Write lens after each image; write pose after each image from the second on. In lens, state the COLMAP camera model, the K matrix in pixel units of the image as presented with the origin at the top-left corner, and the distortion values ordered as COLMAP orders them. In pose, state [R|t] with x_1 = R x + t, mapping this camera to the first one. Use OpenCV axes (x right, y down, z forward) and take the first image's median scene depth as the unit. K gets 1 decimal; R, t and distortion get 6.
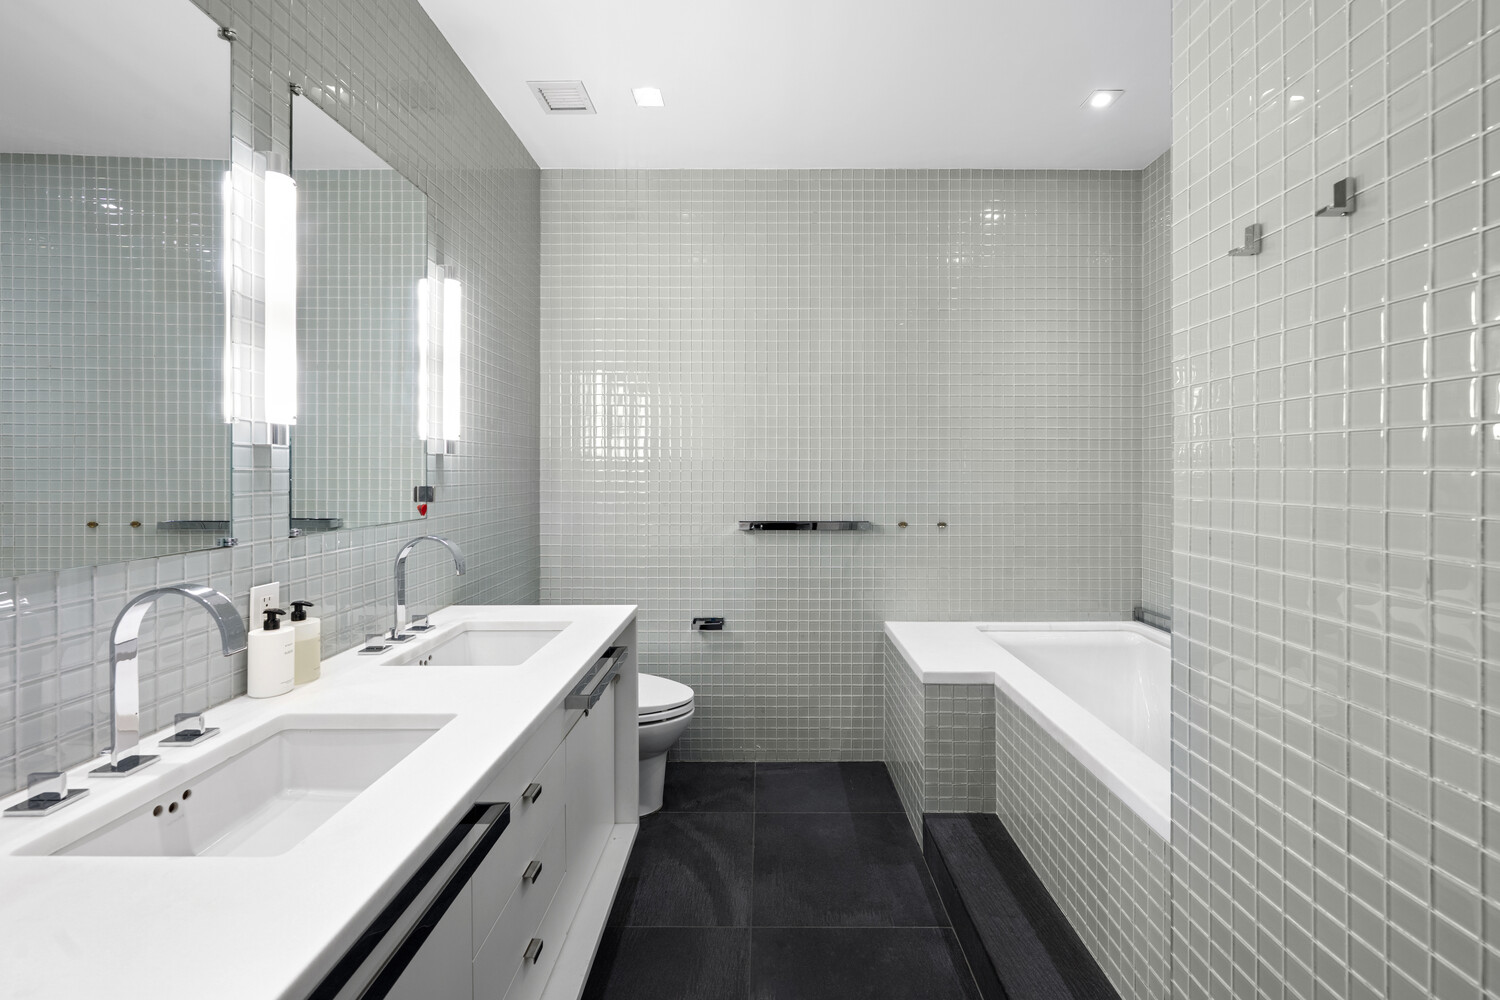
lens RADIAL K [[609.0, 0, 766.7], [0, 609.0, 471.0], [0, 0, 1]] dist [-0.003036, -0.000056]
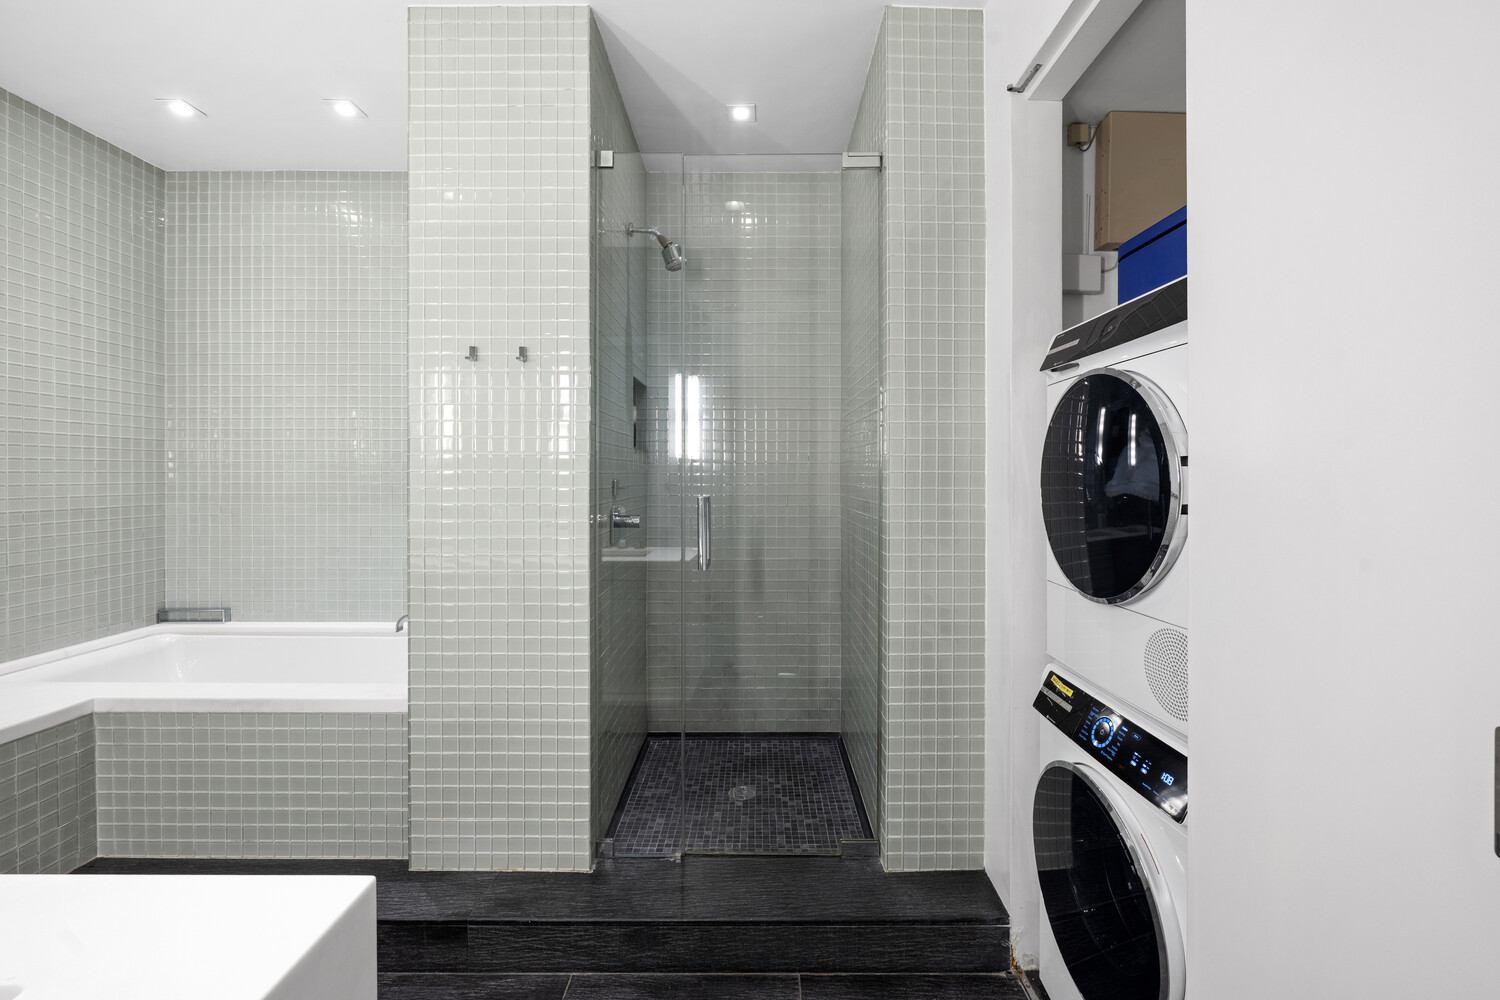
lens RADIAL K [[609.0, 0, 749.8], [0, 609.0, 474.3], [0, 0, 1]] dist [-0.003036, -0.000056]
pose [[0.010328, -0.001973, 0.999945, -0.372615], [0.000498, 0.999998, 0.001968, 0.002565], [-0.999947, 0.000478, 0.010329, 0.026482]]
